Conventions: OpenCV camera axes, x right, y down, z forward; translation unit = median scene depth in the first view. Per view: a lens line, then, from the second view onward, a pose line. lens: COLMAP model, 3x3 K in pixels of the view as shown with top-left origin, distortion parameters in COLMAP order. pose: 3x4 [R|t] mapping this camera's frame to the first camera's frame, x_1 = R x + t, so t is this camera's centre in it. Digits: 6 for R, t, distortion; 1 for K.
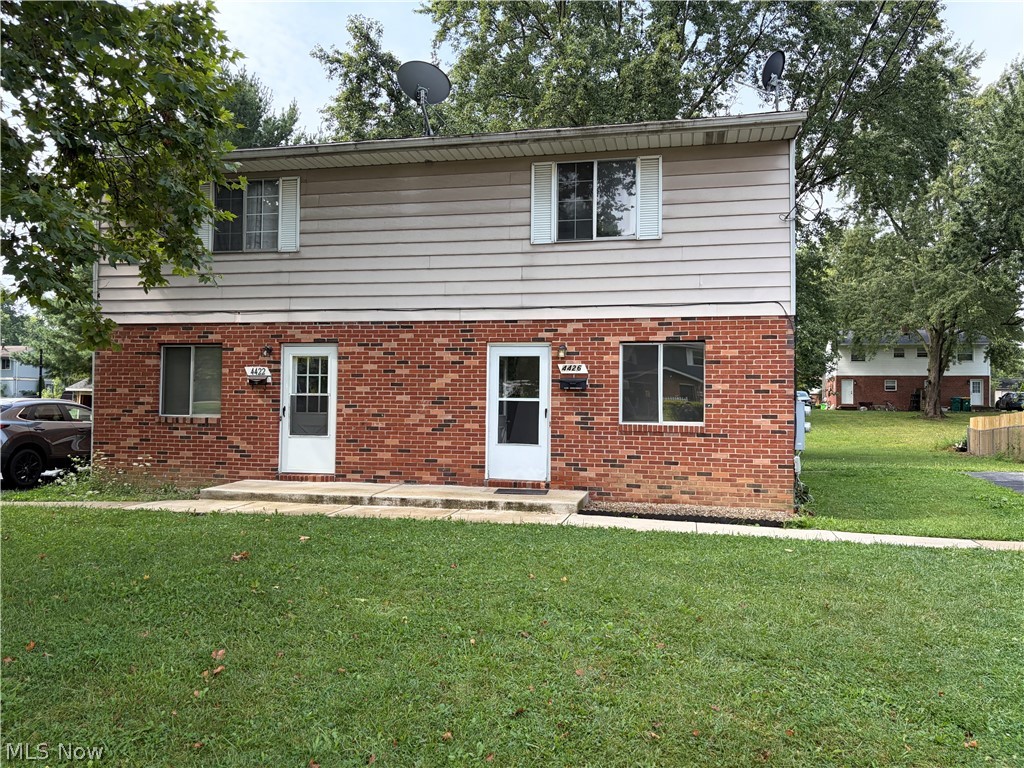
lens RADIAL K [[768.8, 0, 512.0], [0, 768.8, 384.0], [0, 0, 1]] dist [0.079700, -0.005299]
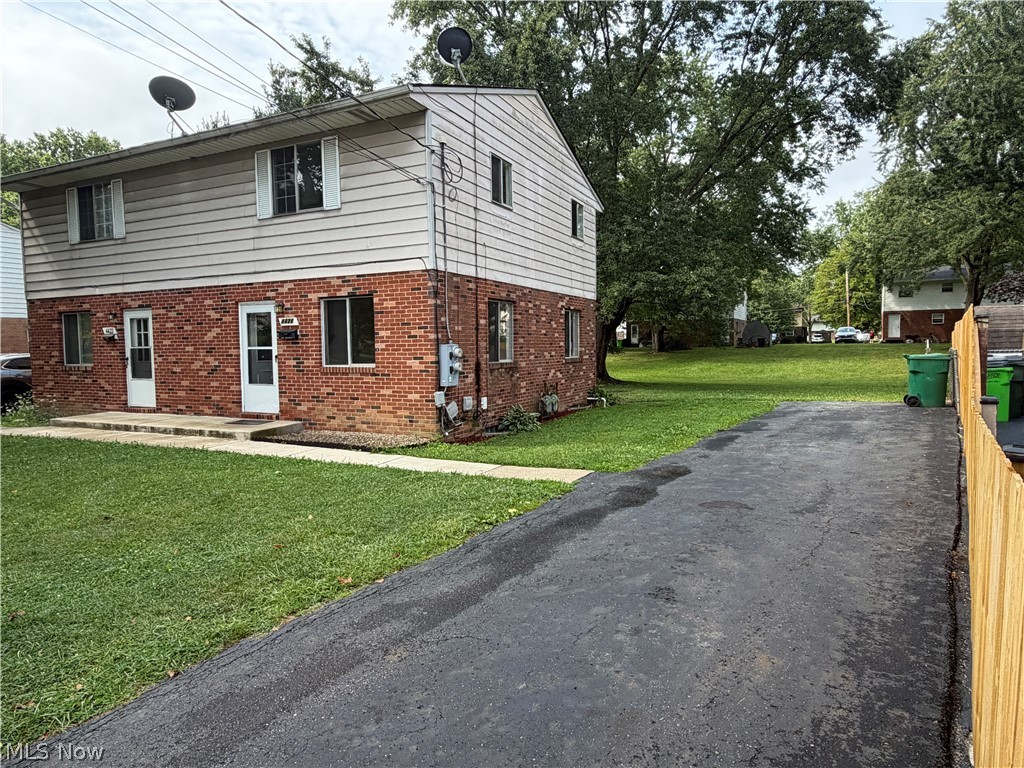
lens RADIAL K [[645.7, 0, 512.0], [0, 645.7, 384.0], [0, 0, 1]] dist [0.003565, 0.001609]
pose [[0.971693, -0.010765, -0.236002, 0.652270], [0.030675, 0.996254, 0.080857, 0.006383], [0.234248, -0.085807, 0.968383, 0.086452]]
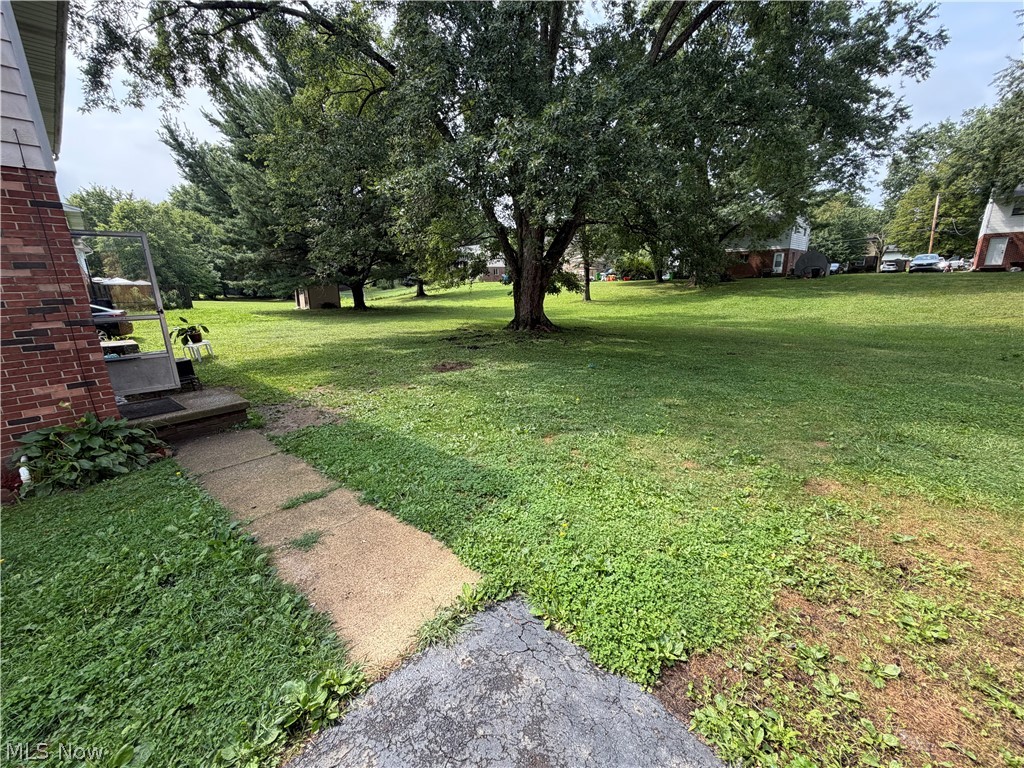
lens RADIAL K [[410.7, 0, 512.0], [0, 410.7, 384.0], [0, 0, 1]] dist [0.001155, -0.000102]
pose [[0.864079, 0.092550, -0.494774, 0.954225], [0.047070, 0.963787, 0.262485, 0.032464], [0.501150, -0.250097, 0.828432, 1.368078]]
